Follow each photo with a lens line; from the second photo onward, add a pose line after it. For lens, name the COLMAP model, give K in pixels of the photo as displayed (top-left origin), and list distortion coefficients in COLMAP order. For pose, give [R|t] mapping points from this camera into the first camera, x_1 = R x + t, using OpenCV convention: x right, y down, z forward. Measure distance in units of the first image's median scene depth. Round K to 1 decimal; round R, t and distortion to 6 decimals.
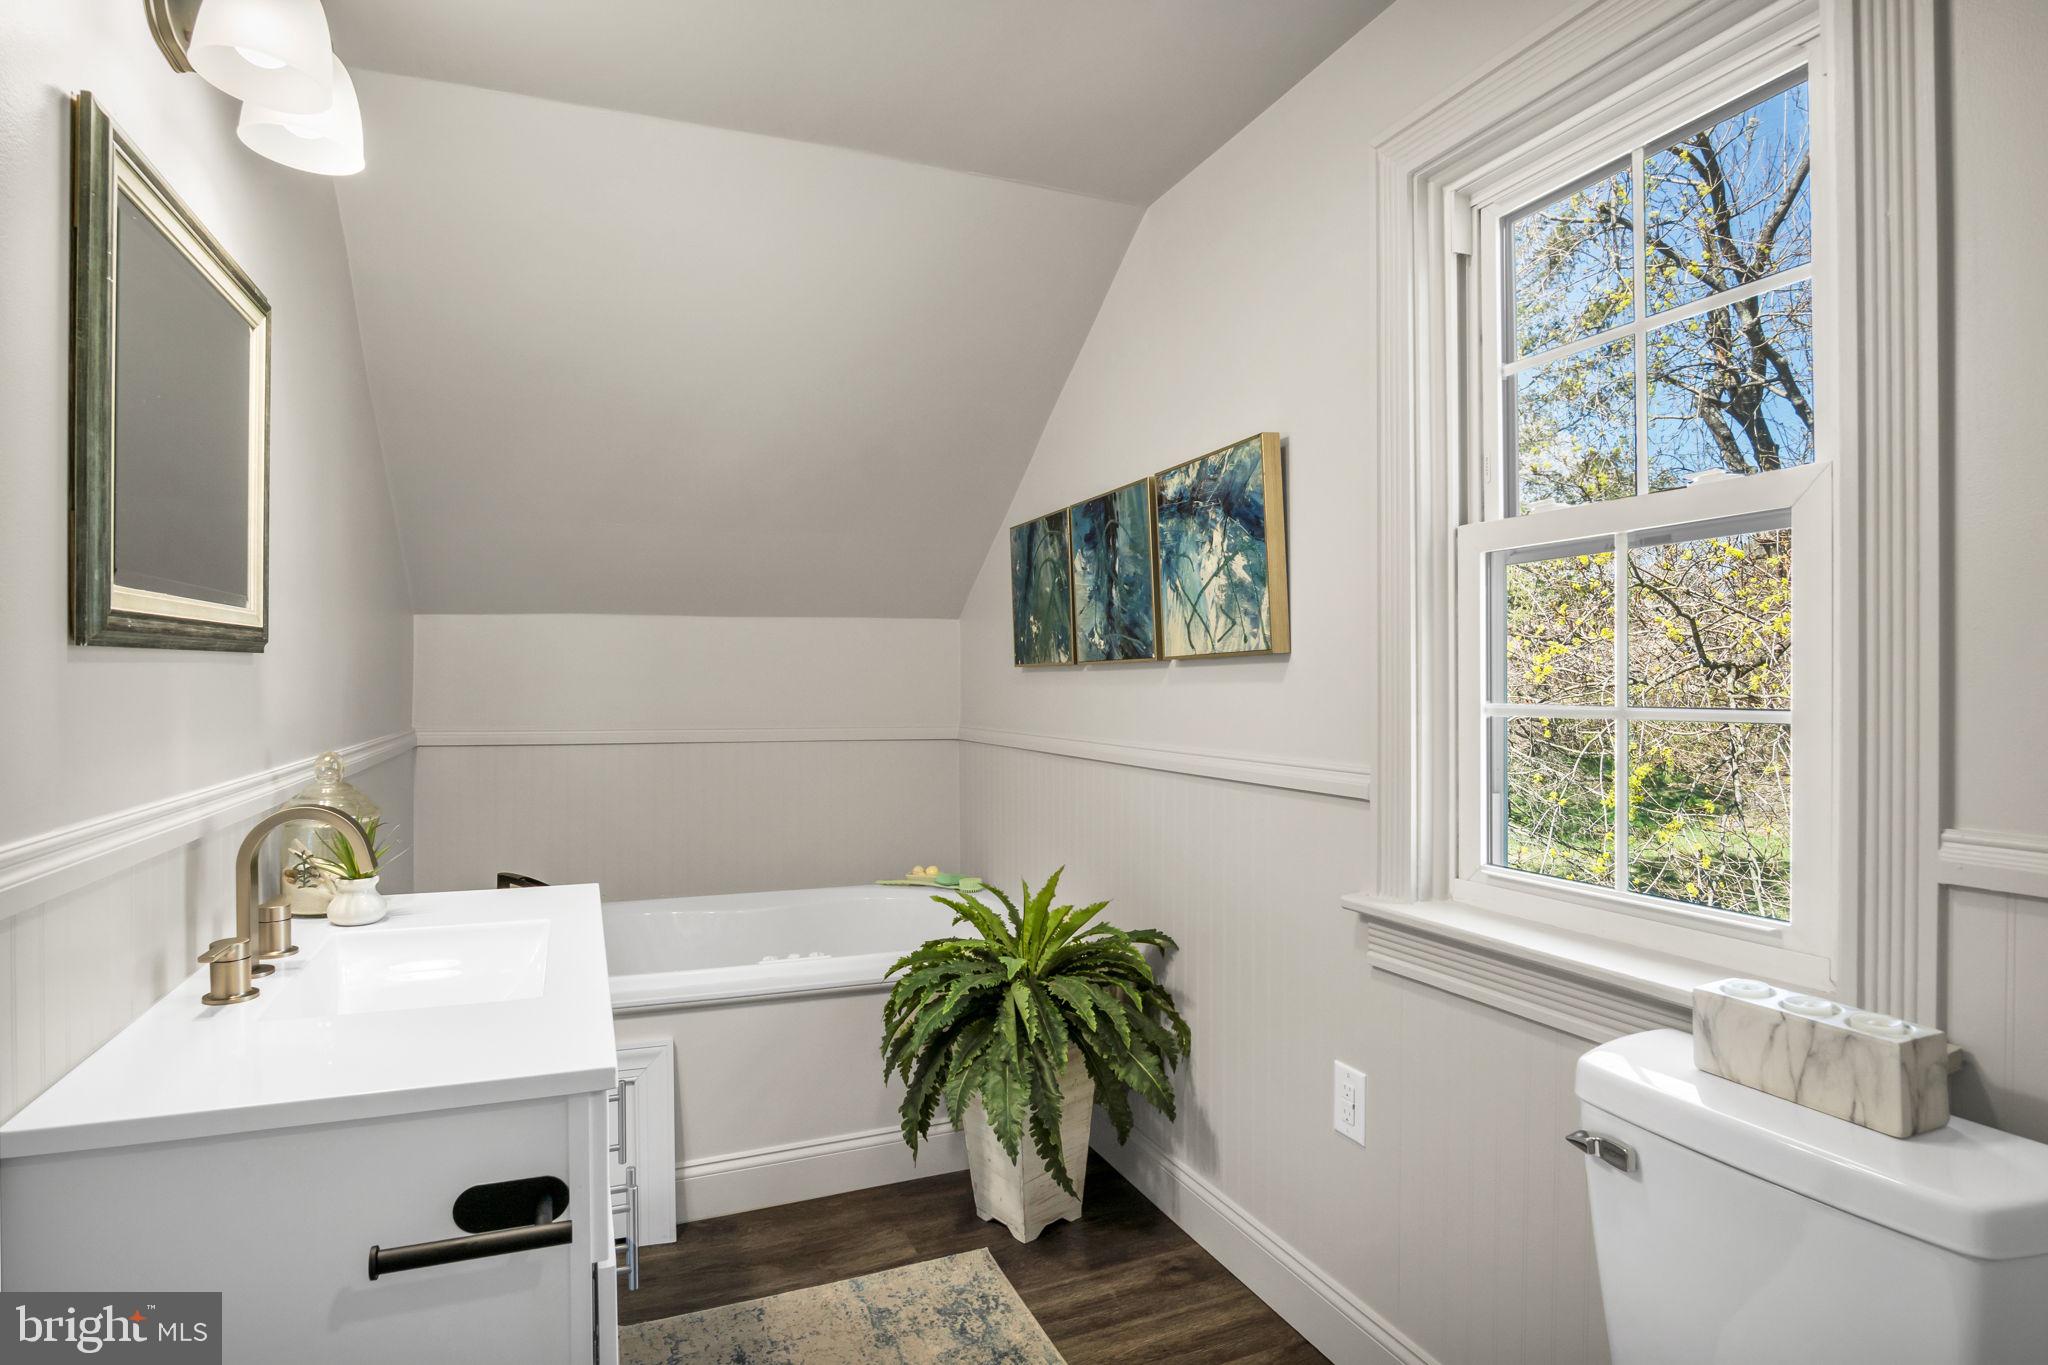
lens RADIAL K [[1106.3, 0, 1026.3], [0, 1106.3, 677.4], [0, 0, 1]] dist [-0.010359, 0.002066]
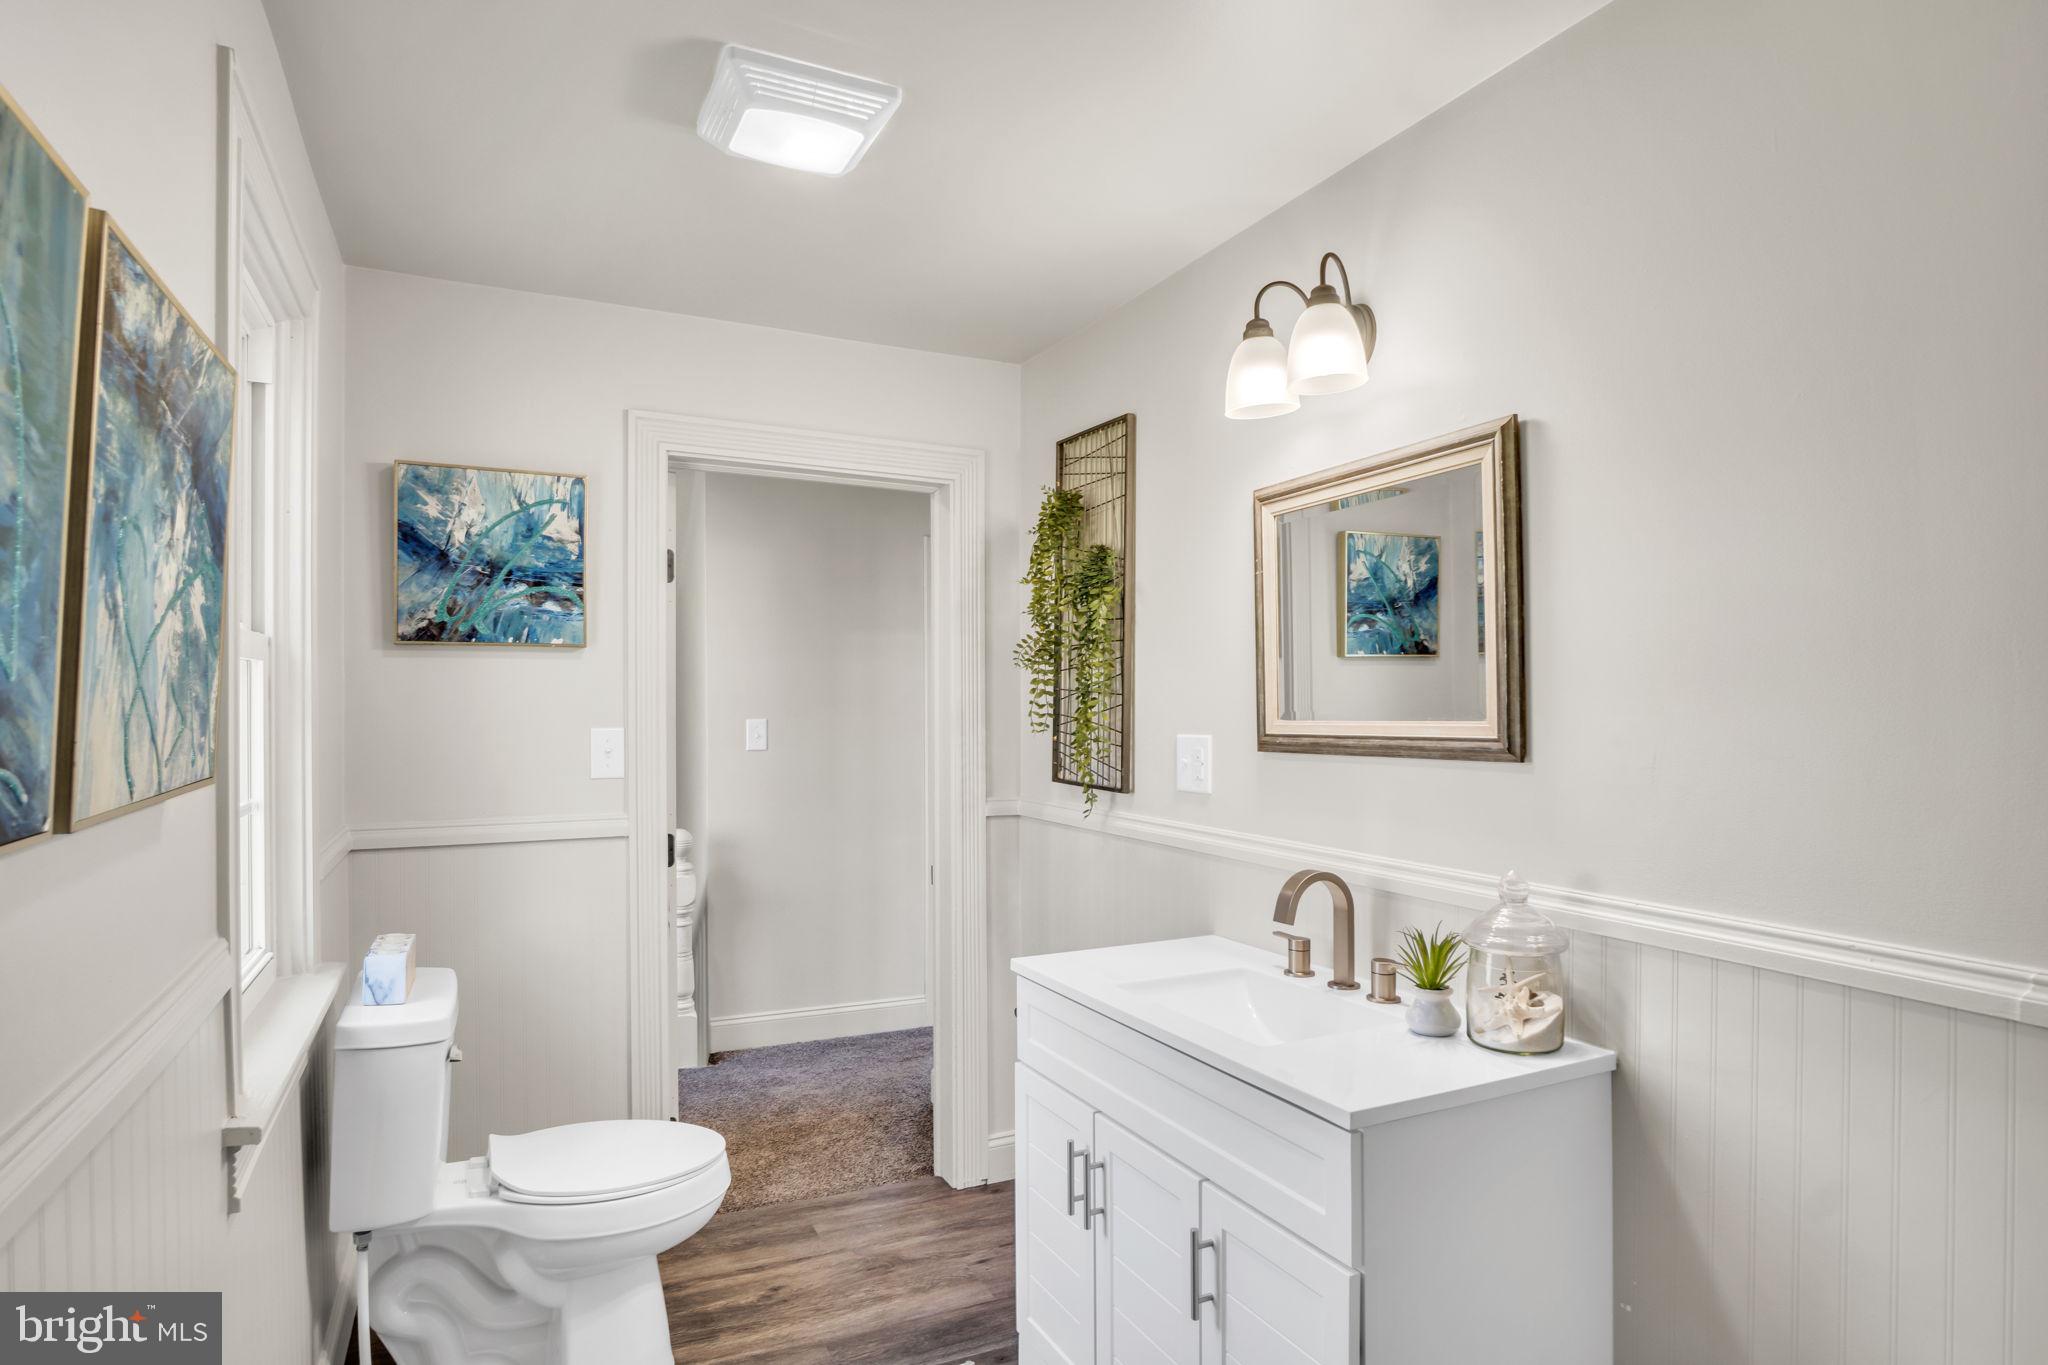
lens RADIAL K [[1106.3, 0, 1020.9], [0, 1106.3, 690.9], [0, 0, 1]] dist [-0.010359, 0.002066]
pose [[-0.997663, -0.000093, -0.068331, -0.121266], [0.000749, 0.999924, -0.012293, -0.056088], [0.068327, -0.012316, -0.997587, 1.454774]]
